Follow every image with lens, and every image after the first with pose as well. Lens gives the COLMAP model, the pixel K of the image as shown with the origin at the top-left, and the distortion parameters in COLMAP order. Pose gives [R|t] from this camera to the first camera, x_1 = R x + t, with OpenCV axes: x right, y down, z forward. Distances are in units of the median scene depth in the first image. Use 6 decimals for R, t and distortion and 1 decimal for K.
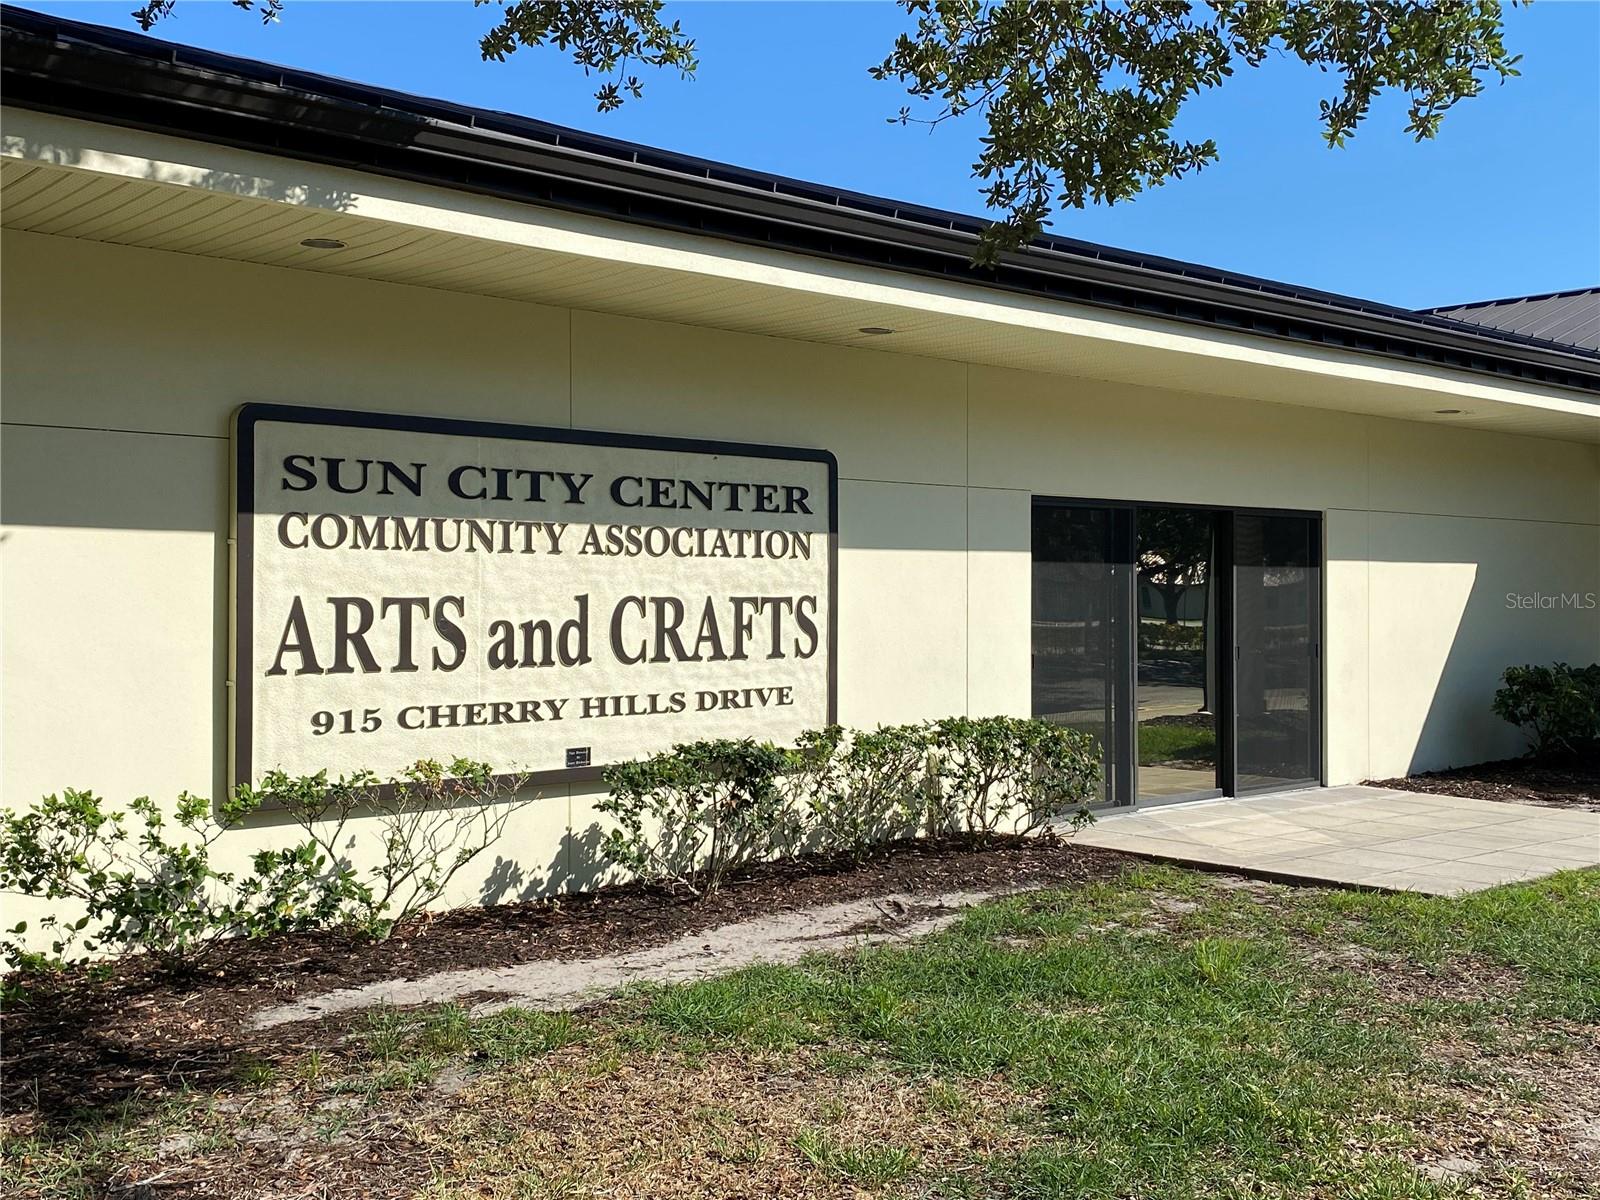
lens RADIAL K [[1723.8, 0, 799.7], [0, 1723.8, 600.2], [0, 0, 1]] dist [0.006356, 0.000000]
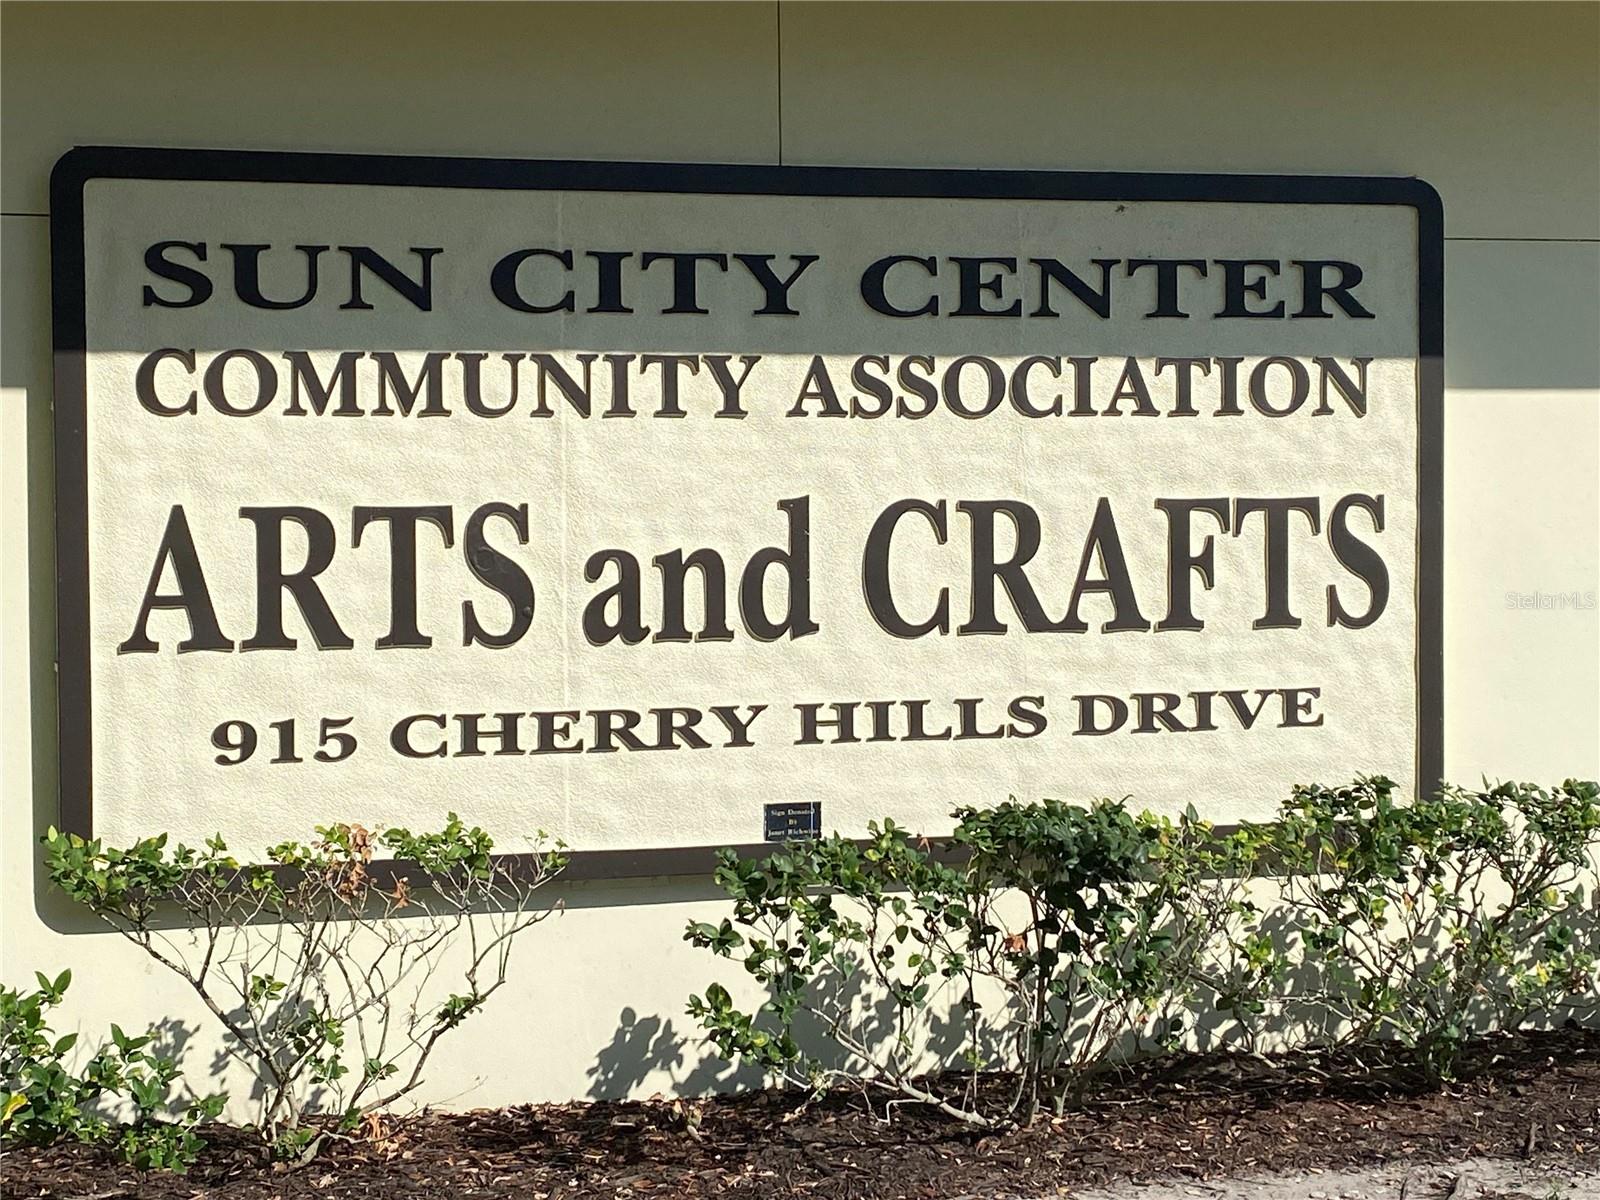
lens RADIAL K [[2658.6, 0, 797.8], [0, 2658.6, 600.8], [0, 0, 1]] dist [0.105536, 0.000000]
pose [[0.871930, 0.010340, -0.489522, 0.257170], [0.007846, 0.999354, 0.035083, -0.000378], [0.489568, -0.034430, 0.871285, 0.333514]]
